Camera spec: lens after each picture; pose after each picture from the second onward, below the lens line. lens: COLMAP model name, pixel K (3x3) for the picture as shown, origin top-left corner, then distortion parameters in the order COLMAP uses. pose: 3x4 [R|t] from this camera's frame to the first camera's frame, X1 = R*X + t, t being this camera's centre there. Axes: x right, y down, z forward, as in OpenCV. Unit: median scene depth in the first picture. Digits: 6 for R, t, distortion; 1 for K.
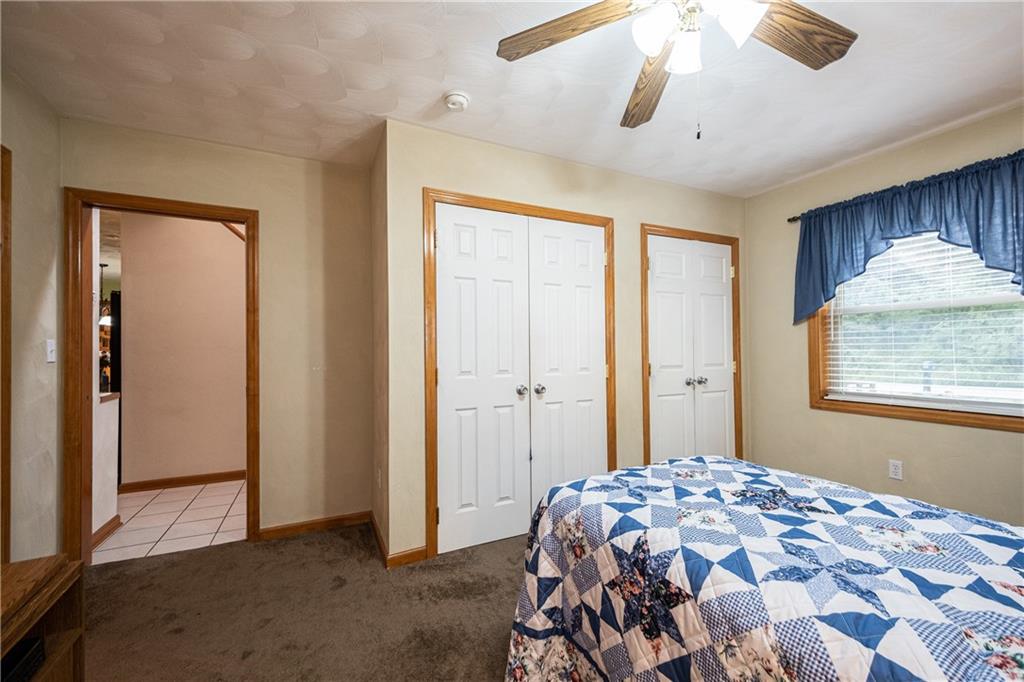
lens RADIAL K [[422.5, 0, 512.0], [0, 422.5, 341.0], [0, 0, 1]] dist [-0.000103, -0.000467]
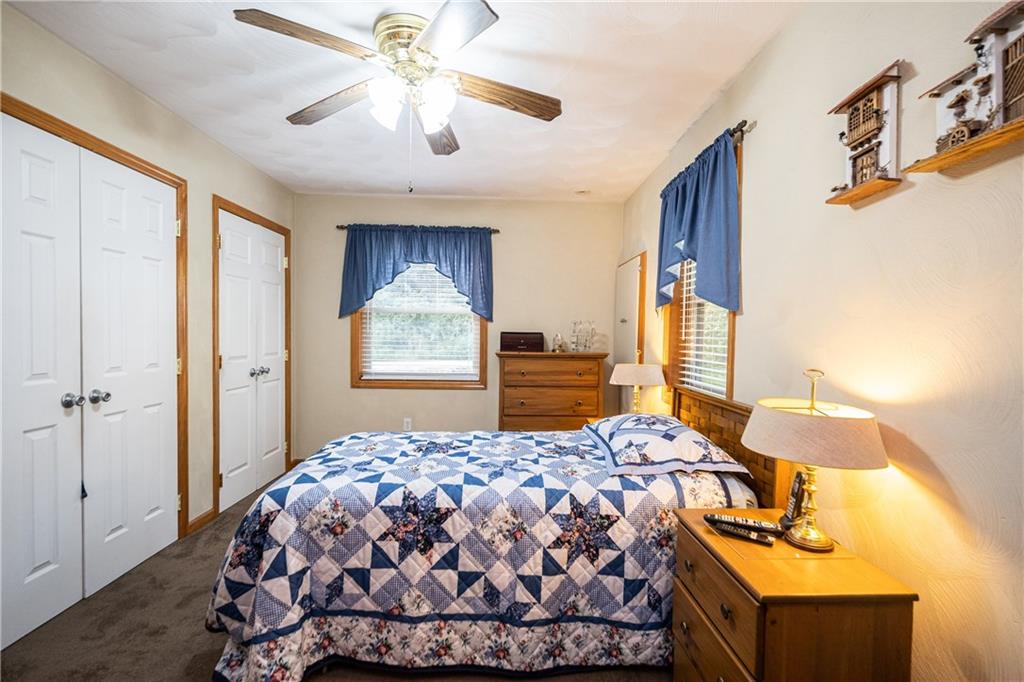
lens RADIAL K [[465.9, 0, 512.0], [0, 465.9, 341.0], [0, 0, 1]] dist [0.003892, -0.000188]
pose [[0.413396, -0.002129, 0.910549, -0.748987], [-0.039865, 0.998996, 0.020435, -0.049942], [-0.909678, -0.044747, 0.412896, 0.076209]]
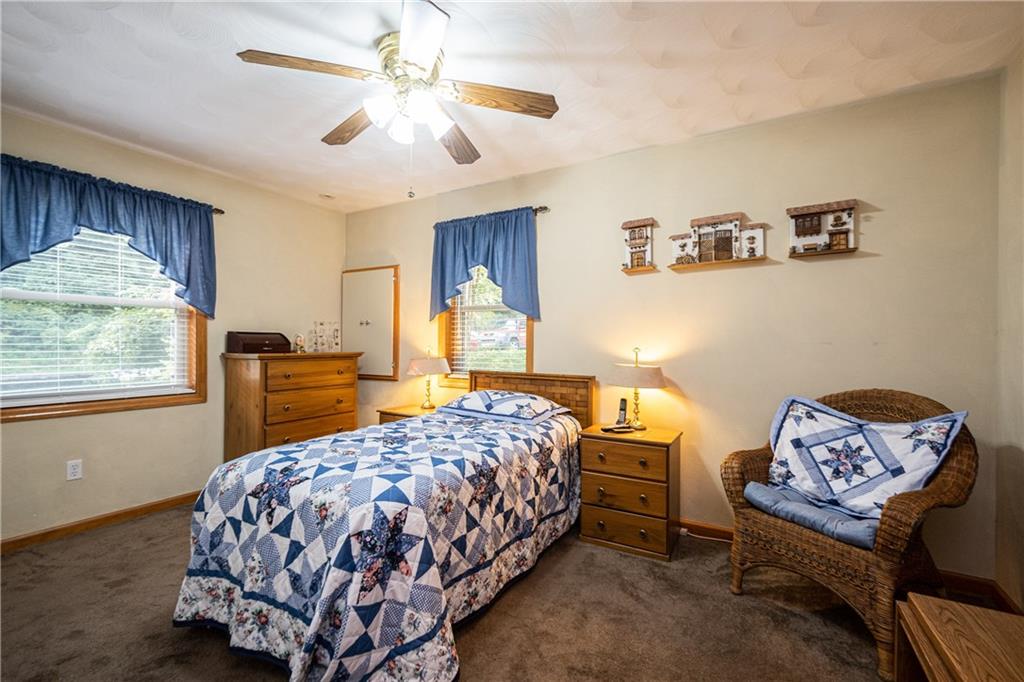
lens RADIAL K [[453.9, 0, 512.0], [0, 453.9, 341.0], [0, 0, 1]] dist [0.034286, -0.000083]
pose [[-0.555813, 0.008436, 0.831265, -1.005463], [-0.024053, 0.999367, -0.026225, 0.037229], [-0.830959, -0.034571, -0.555258, 1.515791]]
